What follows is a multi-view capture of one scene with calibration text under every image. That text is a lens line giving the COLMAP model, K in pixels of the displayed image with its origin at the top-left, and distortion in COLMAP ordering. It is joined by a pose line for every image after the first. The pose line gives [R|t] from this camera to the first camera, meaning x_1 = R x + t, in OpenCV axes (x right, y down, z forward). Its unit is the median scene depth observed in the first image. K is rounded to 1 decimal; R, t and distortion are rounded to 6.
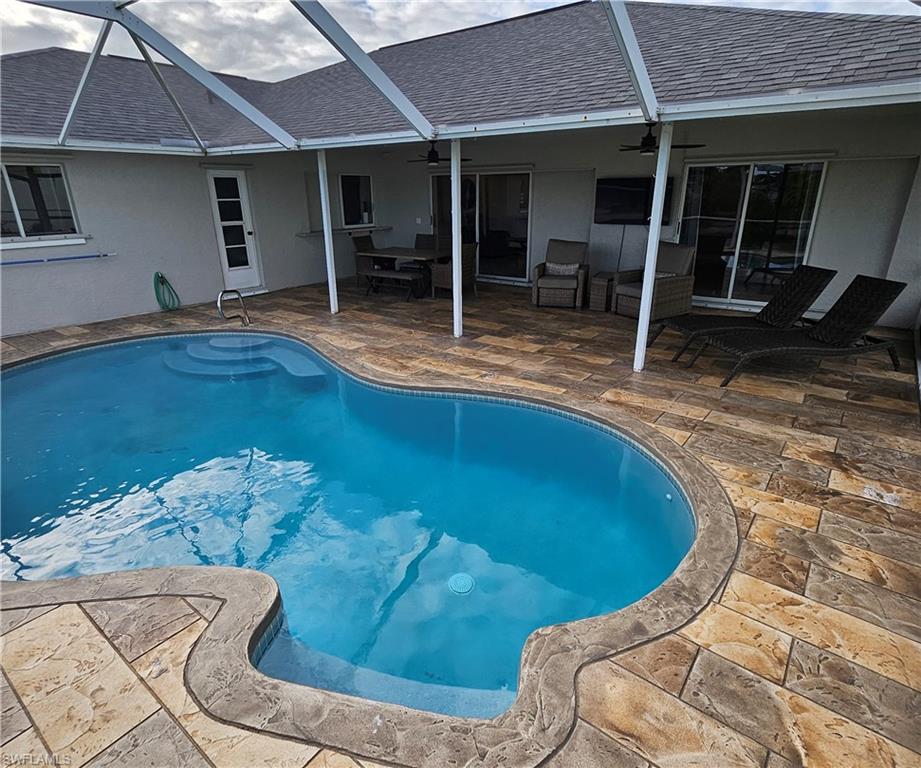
lens RADIAL K [[516.4, 0, 459.4], [0, 516.4, 384.6], [0, 0, 1]] dist [0.007586, -0.004205]
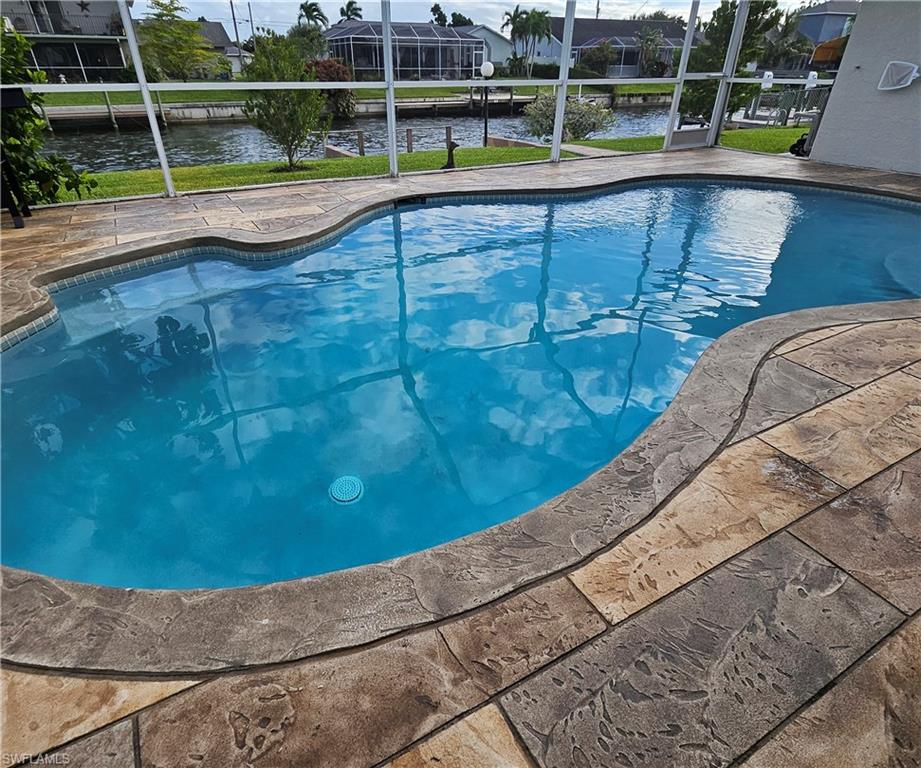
lens RADIAL K [[516.4, 0, 458.9], [0, 516.4, 388.4], [0, 0, 1]] dist [0.007586, -0.004205]
pose [[-0.380859, 0.499580, -0.778053, 0.574442], [-0.323328, 0.716391, 0.618257, -0.296393], [0.866260, 0.487035, -0.111315, 1.450872]]
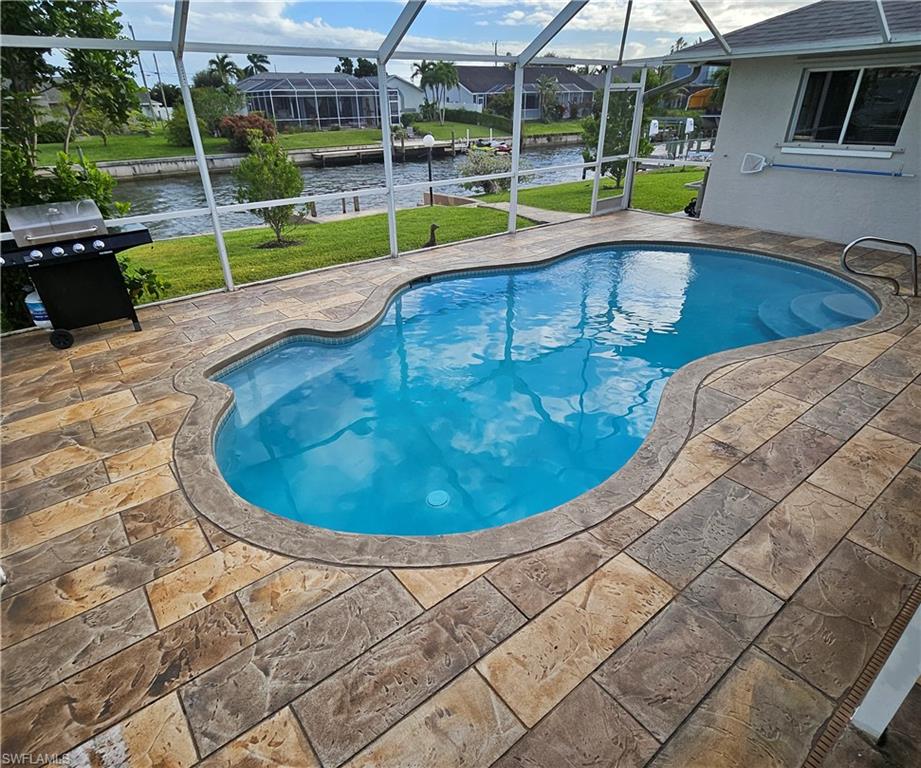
lens RADIAL K [[516.4, 0, 459.3], [0, 516.4, 387.1], [0, 0, 1]] dist [0.007586, -0.004205]
pose [[-0.229258, 0.483894, -0.844563, 1.006727], [-0.326410, 0.779212, 0.535055, -0.495409], [0.917004, 0.398340, -0.020693, 1.220355]]
